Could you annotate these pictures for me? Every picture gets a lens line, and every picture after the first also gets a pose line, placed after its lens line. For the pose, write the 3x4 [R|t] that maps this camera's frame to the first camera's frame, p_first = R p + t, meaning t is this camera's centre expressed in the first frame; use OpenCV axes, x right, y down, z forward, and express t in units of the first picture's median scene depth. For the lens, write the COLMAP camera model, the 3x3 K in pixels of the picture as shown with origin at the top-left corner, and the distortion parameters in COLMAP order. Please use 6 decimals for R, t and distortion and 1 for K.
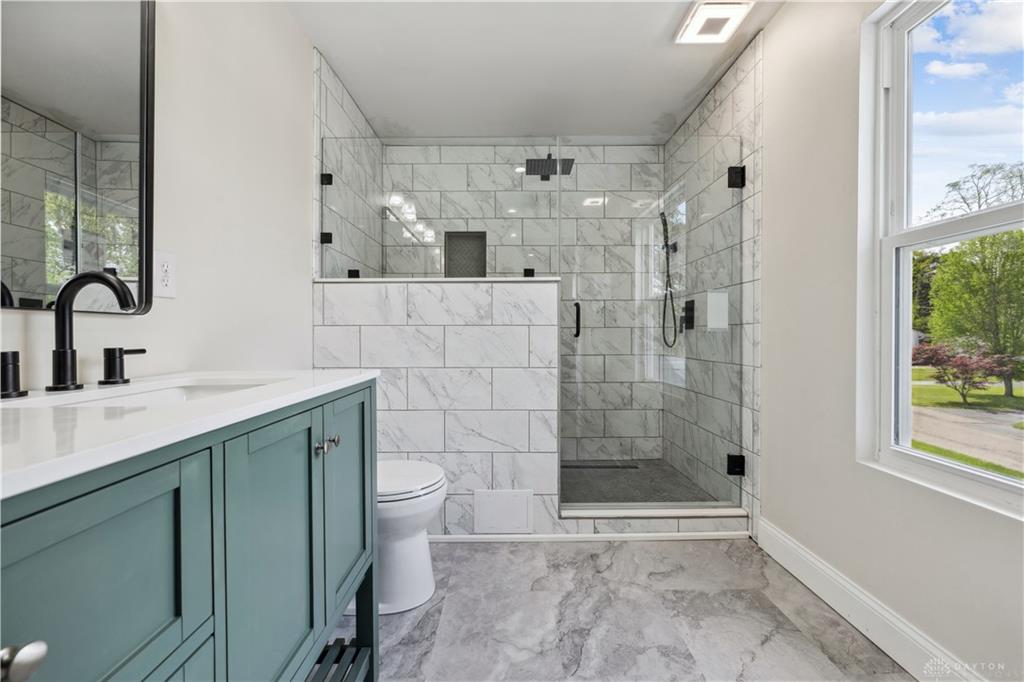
lens RADIAL K [[428.3, 0, 509.8], [0, 428.3, 334.0], [0, 0, 1]] dist [-0.001139, 0.000054]
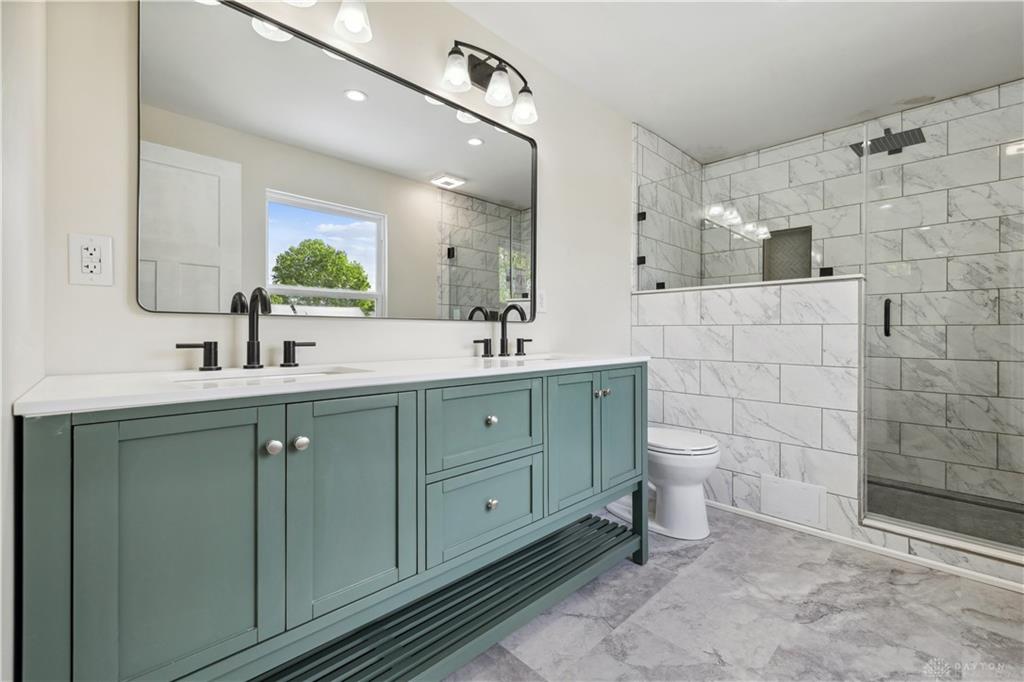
lens RADIAL K [[428.3, 0, 509.8], [0, 428.3, 334.0], [0, 0, 1]] dist [-0.001139, 0.000054]
pose [[0.695234, 0.007450, -0.718745, 0.258092], [-0.003599, 0.999970, 0.006883, -0.001617], [0.718775, -0.002199, 0.695239, -0.235090]]
